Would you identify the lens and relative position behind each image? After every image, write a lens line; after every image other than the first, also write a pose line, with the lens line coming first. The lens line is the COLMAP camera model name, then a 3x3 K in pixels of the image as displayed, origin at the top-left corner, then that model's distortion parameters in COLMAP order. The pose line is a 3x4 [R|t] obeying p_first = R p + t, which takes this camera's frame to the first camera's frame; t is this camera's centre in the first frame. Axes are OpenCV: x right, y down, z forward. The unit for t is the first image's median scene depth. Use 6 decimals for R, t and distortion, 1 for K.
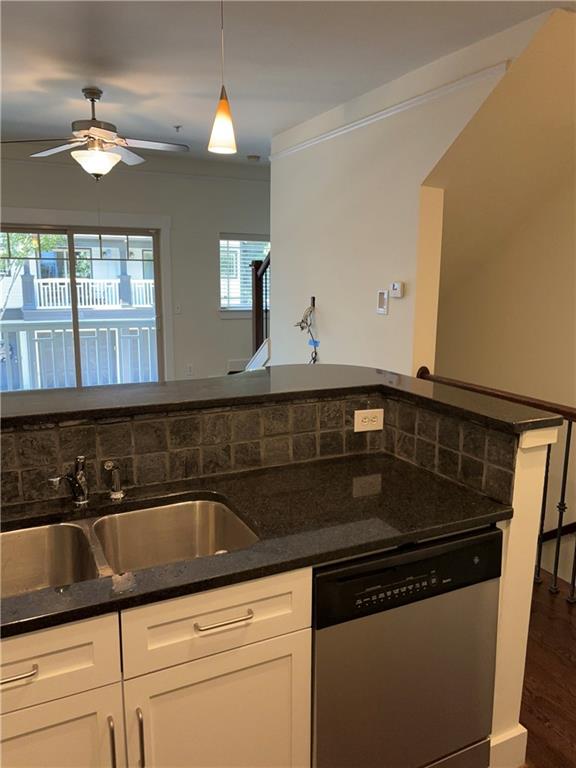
lens RADIAL K [[591.9, 0, 288.0], [0, 591.9, 384.0], [0, 0, 1]] dist [0.006792, -0.079695]
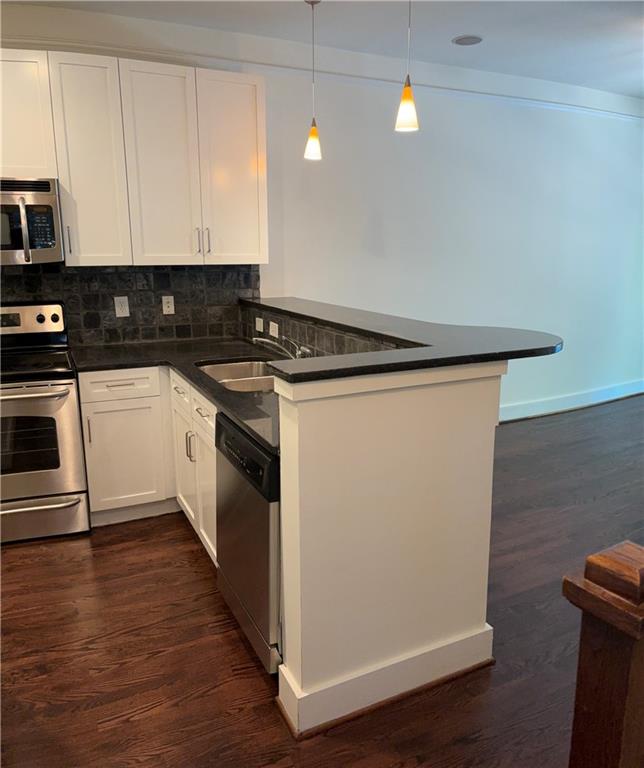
lens RADIAL K [[617.2, 0, 331.5], [0, 617.2, 393.6], [0, 0, 1]] dist [0.003995, -0.152452]
pose [[-0.006013, 0.224499, -0.974456, 1.309328], [-0.189179, 0.956621, 0.221557, -0.133282], [0.981924, 0.185678, 0.036718, 0.943108]]
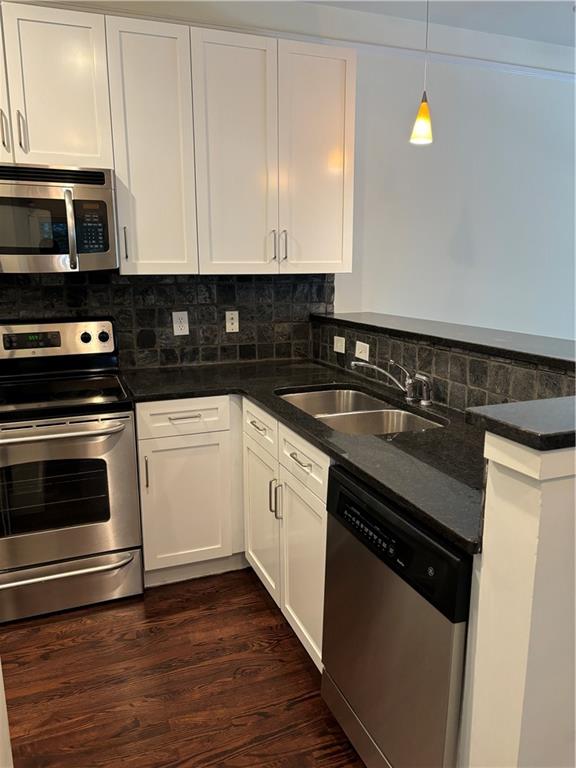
lens RADIAL K [[591.9, 0, 288.0], [0, 591.9, 384.0], [0, 0, 1]] dist [0.006792, -0.079695]
pose [[-0.090695, 0.186520, -0.978256, 0.931096], [-0.179966, 0.963062, 0.200308, -0.054919], [0.979483, 0.194220, -0.053777, 0.715212]]
